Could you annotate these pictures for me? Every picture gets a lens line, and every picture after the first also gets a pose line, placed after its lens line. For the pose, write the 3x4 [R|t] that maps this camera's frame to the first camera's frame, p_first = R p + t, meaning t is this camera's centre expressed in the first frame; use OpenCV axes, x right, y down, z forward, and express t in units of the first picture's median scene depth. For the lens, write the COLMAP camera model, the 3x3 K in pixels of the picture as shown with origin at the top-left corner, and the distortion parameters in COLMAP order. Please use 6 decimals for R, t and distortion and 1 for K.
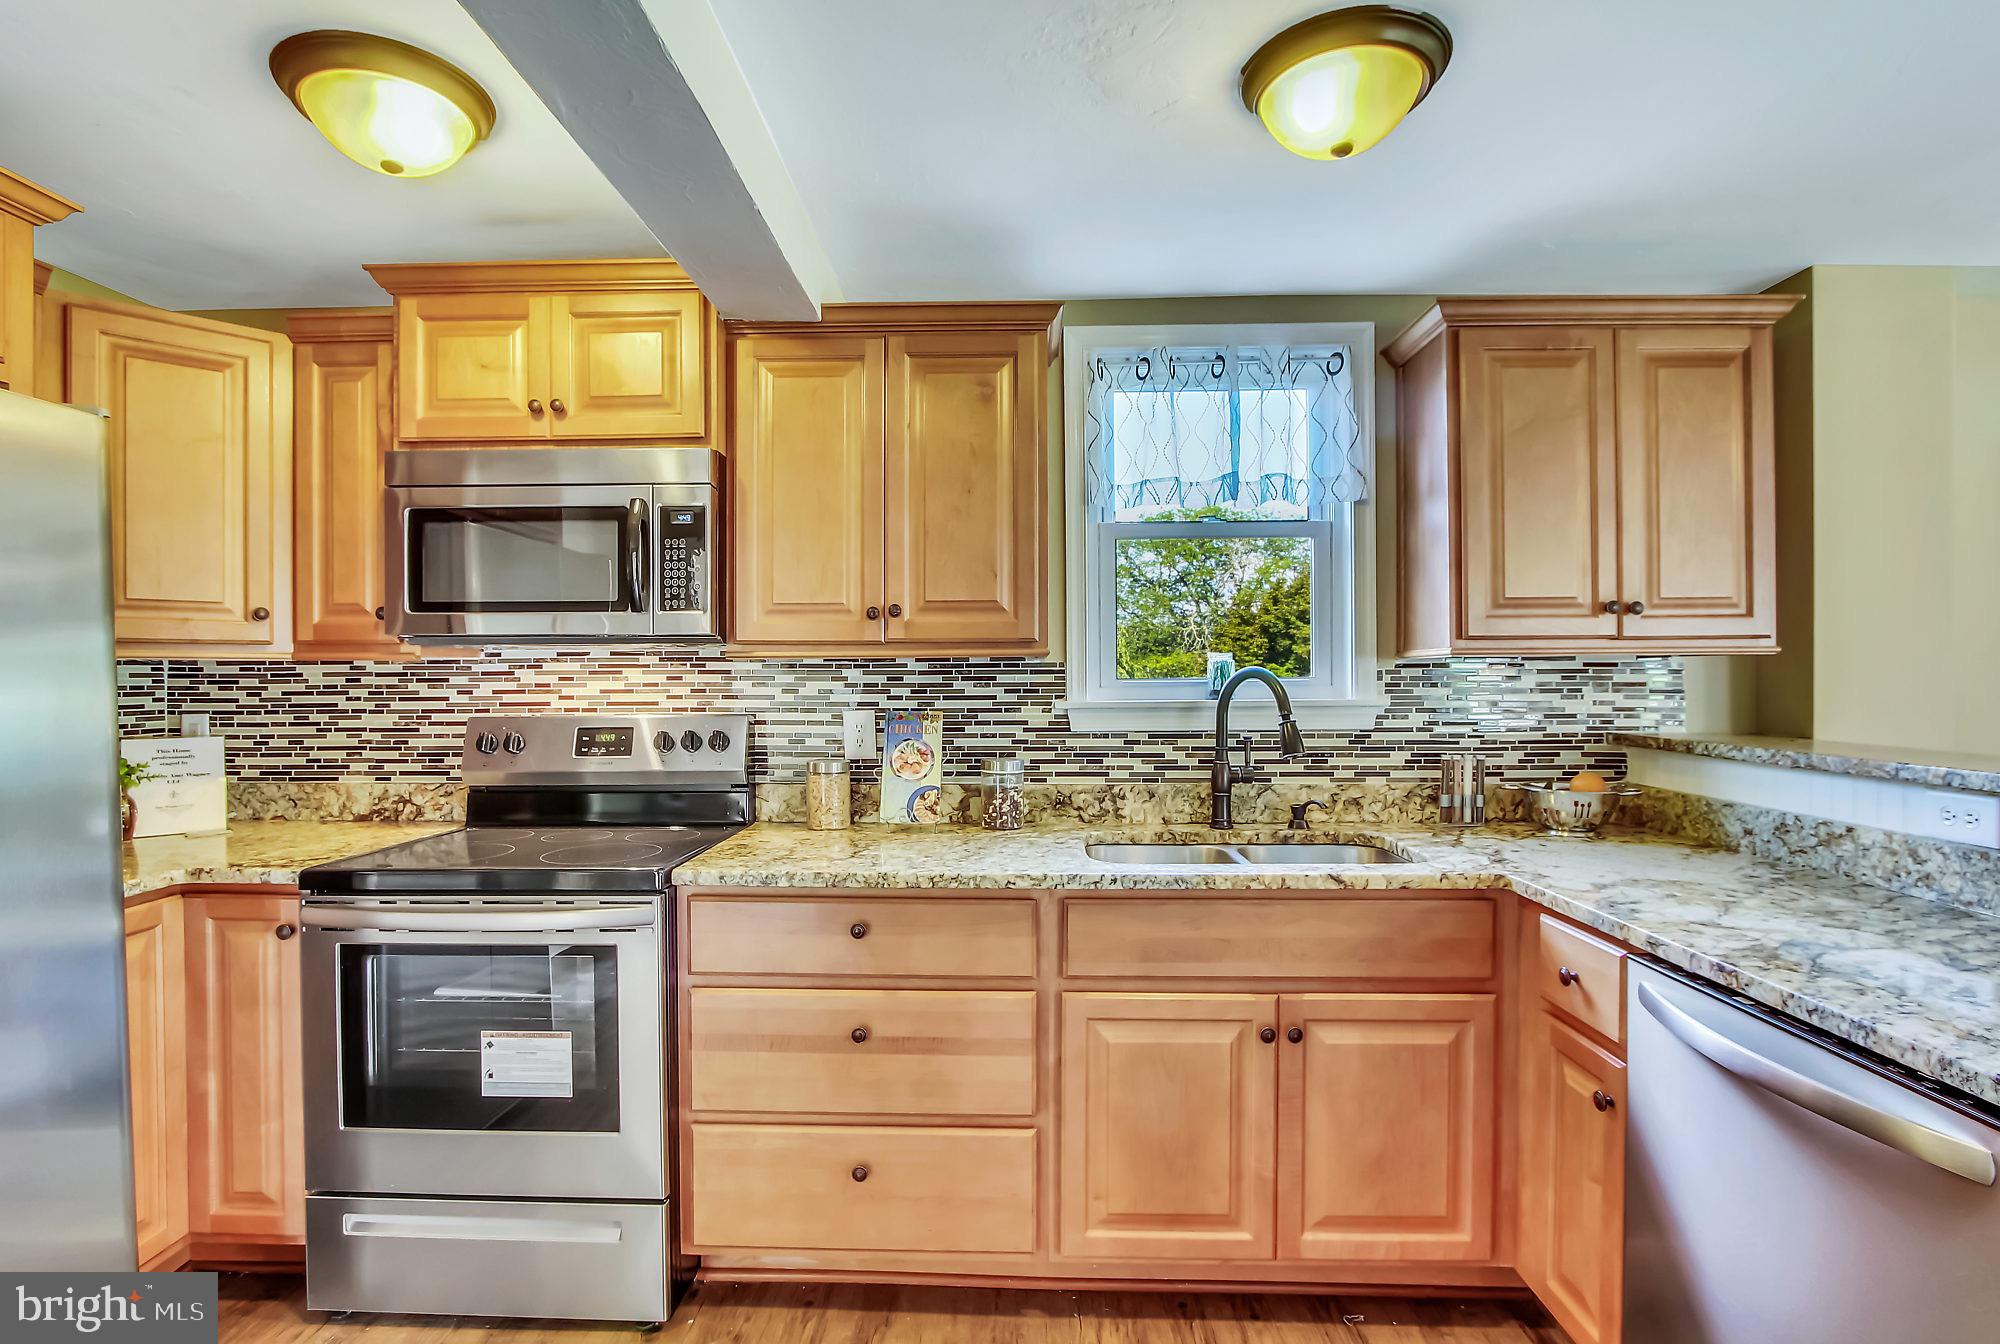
lens RADIAL K [[955.7, 0, 951.7], [0, 955.7, 683.3], [0, 0, 1]] dist [-0.026397, 0.007055]
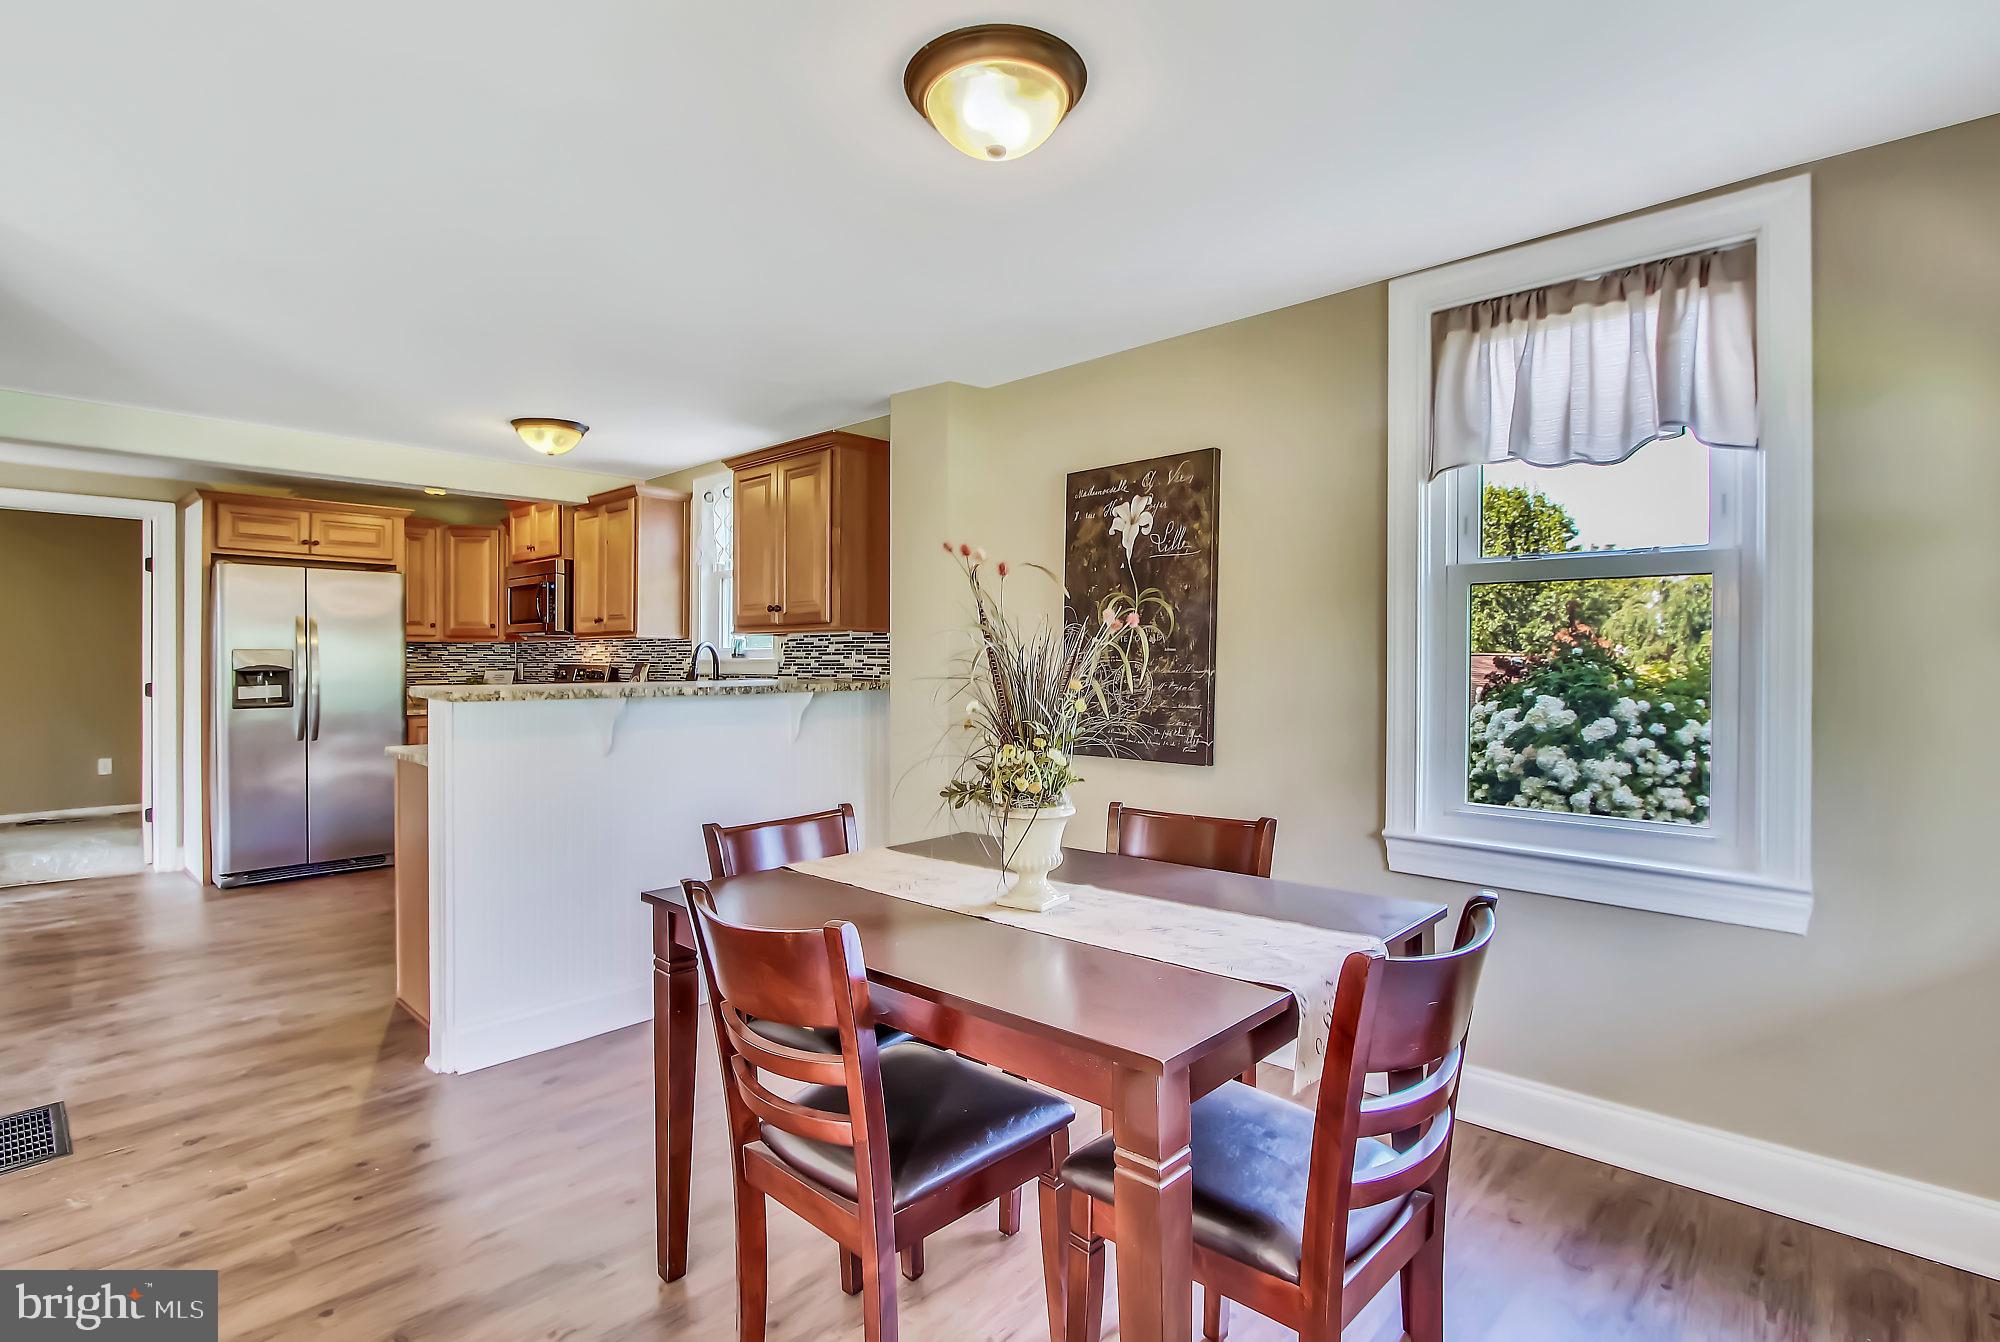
lens RADIAL K [[933.8, 0, 991.2], [0, 933.8, 673.7], [0, 0, 1]] dist [-0.016088, 0.005158]
pose [[0.760503, 0.012467, -0.649214, 2.226948], [-0.009201, 0.999922, 0.008423, 0.032294], [0.649269, -0.000432, 0.760559, -0.162368]]
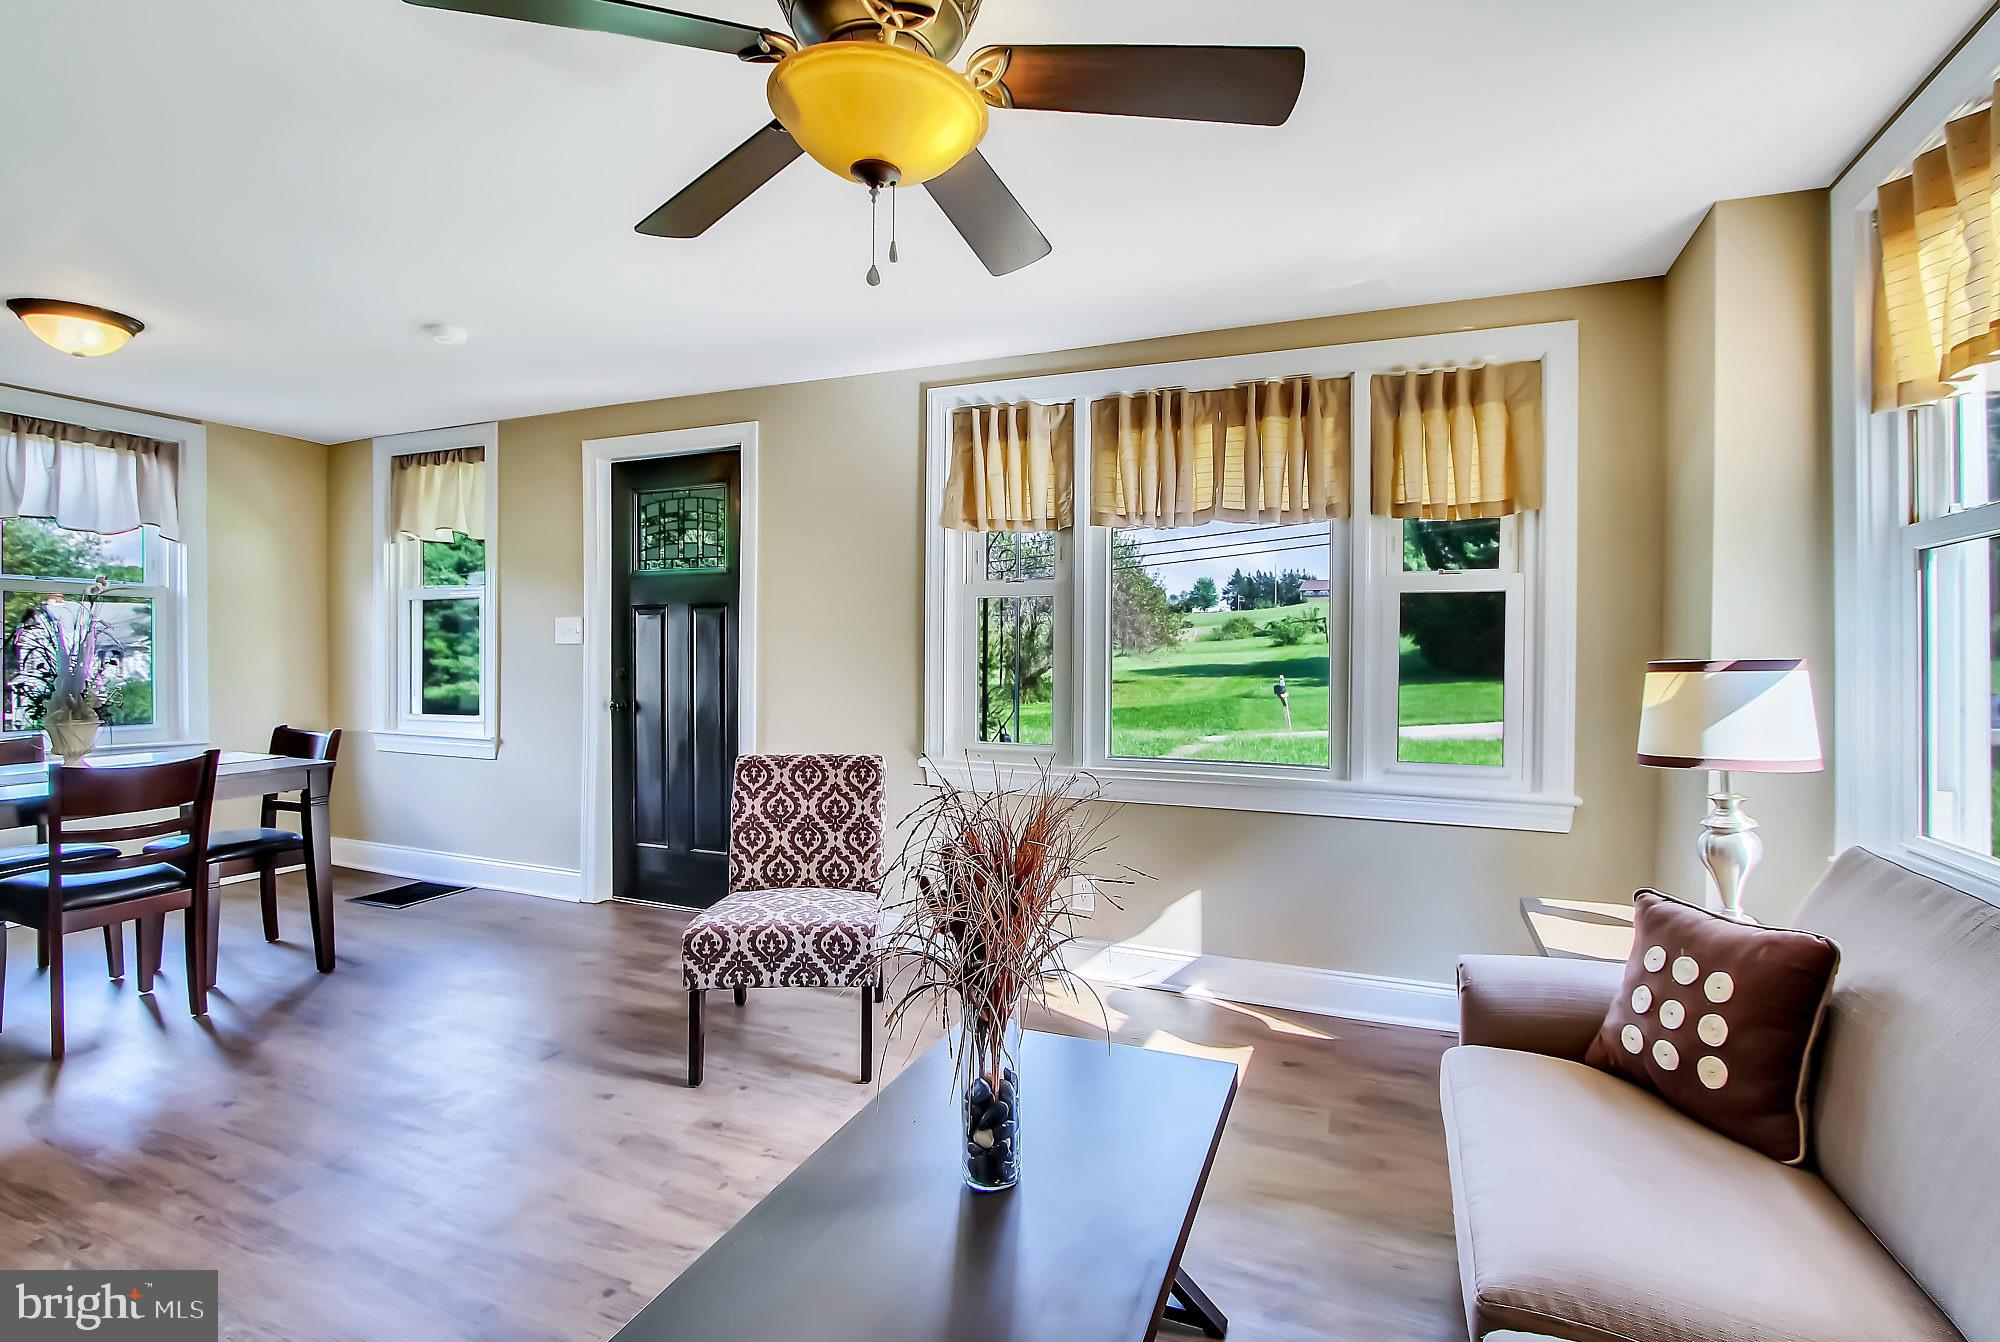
lens RADIAL K [[933.8, 0, 1003.2], [0, 933.8, 686.3], [0, 0, 1]] dist [-0.016088, 0.005158]
pose [[0.343506, -0.020286, 0.938931, 0.912422], [-0.005162, 0.999711, 0.023488, 0.062099], [-0.939136, -0.012915, 0.343302, -1.336753]]
